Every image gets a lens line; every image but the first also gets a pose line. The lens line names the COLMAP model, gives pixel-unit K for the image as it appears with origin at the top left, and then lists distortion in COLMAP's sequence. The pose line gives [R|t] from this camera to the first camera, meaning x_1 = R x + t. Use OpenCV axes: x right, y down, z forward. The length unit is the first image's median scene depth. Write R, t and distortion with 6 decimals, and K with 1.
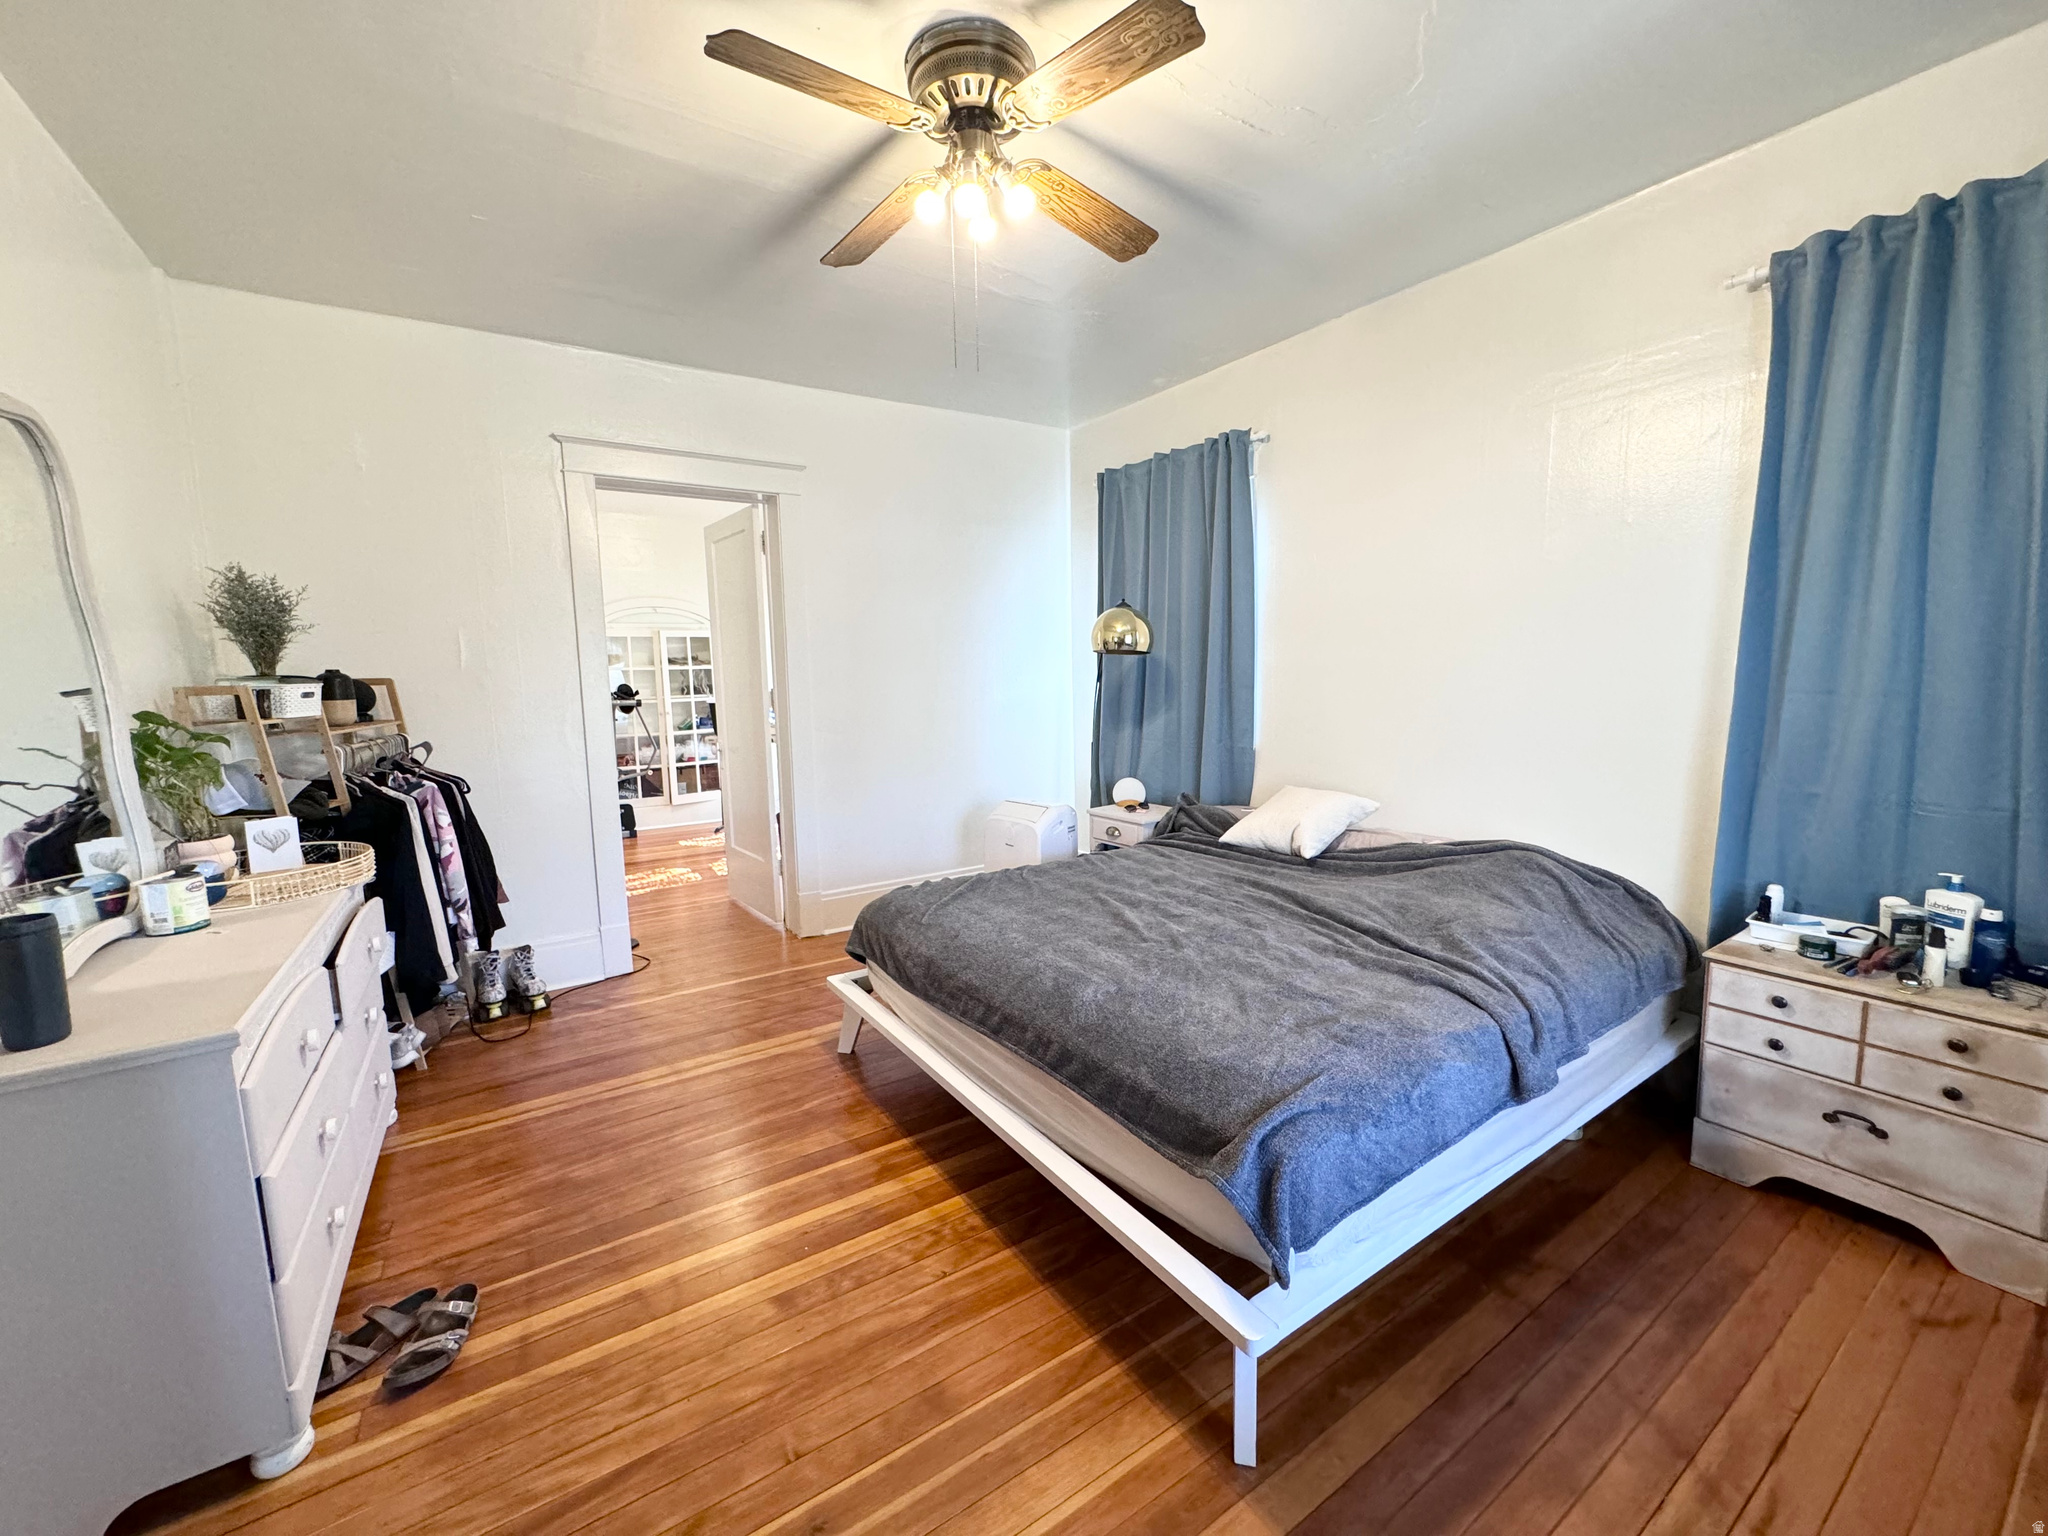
lens RADIAL K [[817.4, 0, 1025.9], [0, 817.4, 773.8], [0, 0, 1]] dist [-0.000982, 0.000181]
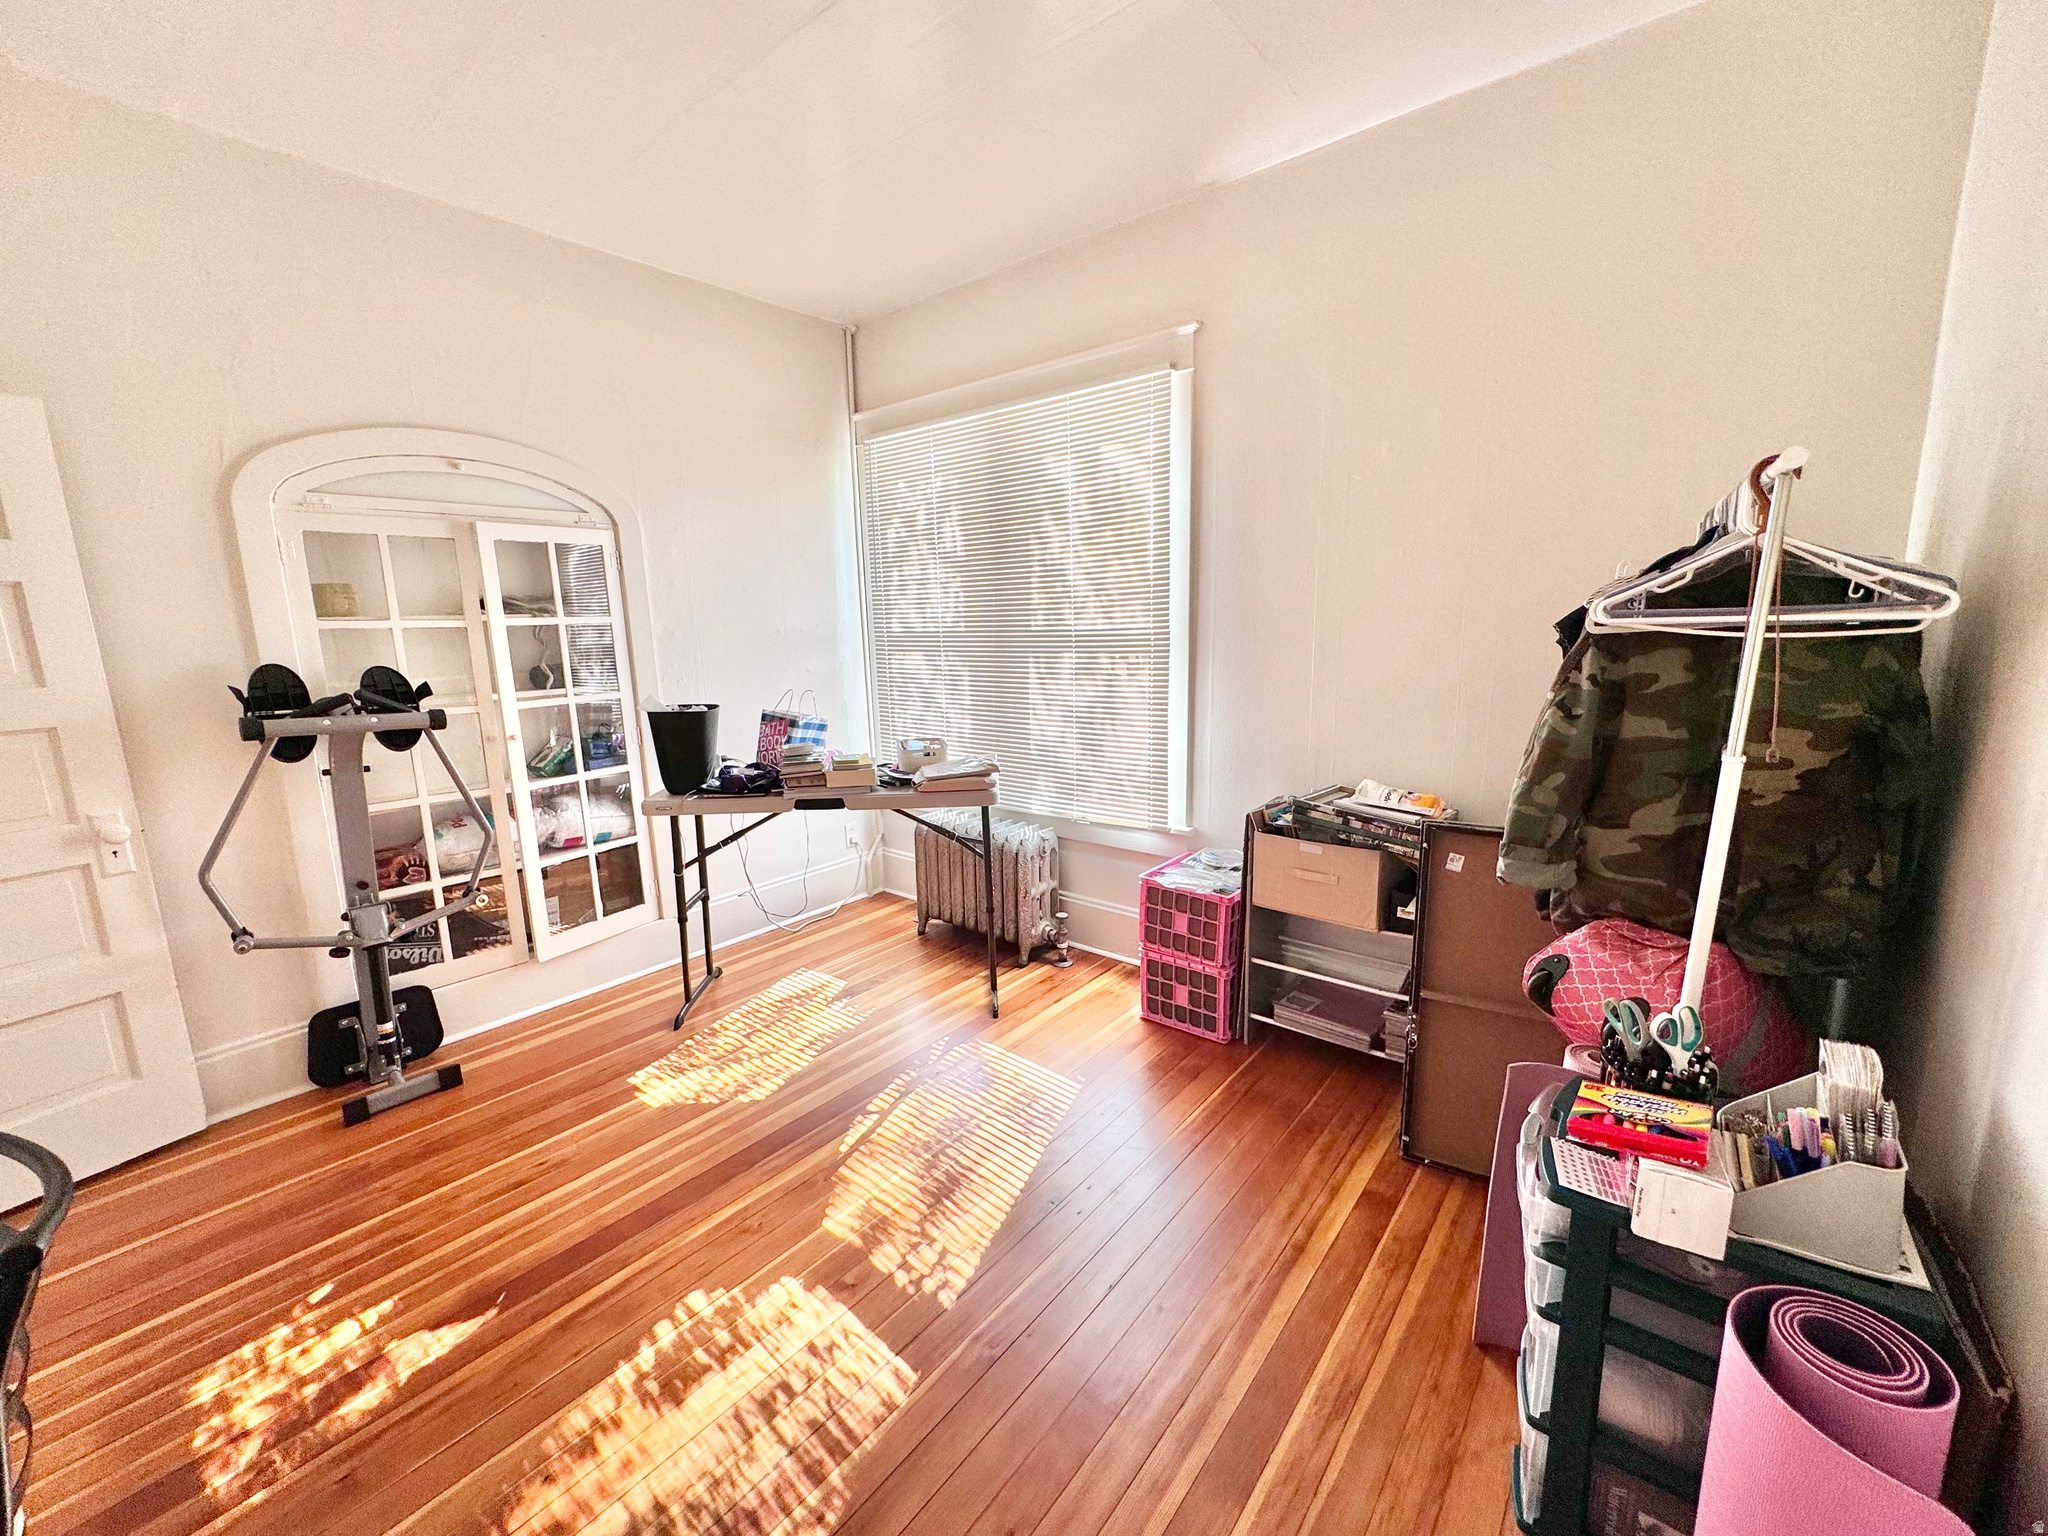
lens RADIAL K [[817.4, 0, 1024.5], [0, 817.4, 772.3], [0, 0, 1]] dist [-0.000982, 0.000181]
pose [[0.956745, -0.055800, 0.285527, -0.313055], [0.041630, 0.997593, 0.055463, -0.068629], [-0.287935, -0.041178, 0.956764, 0.548002]]
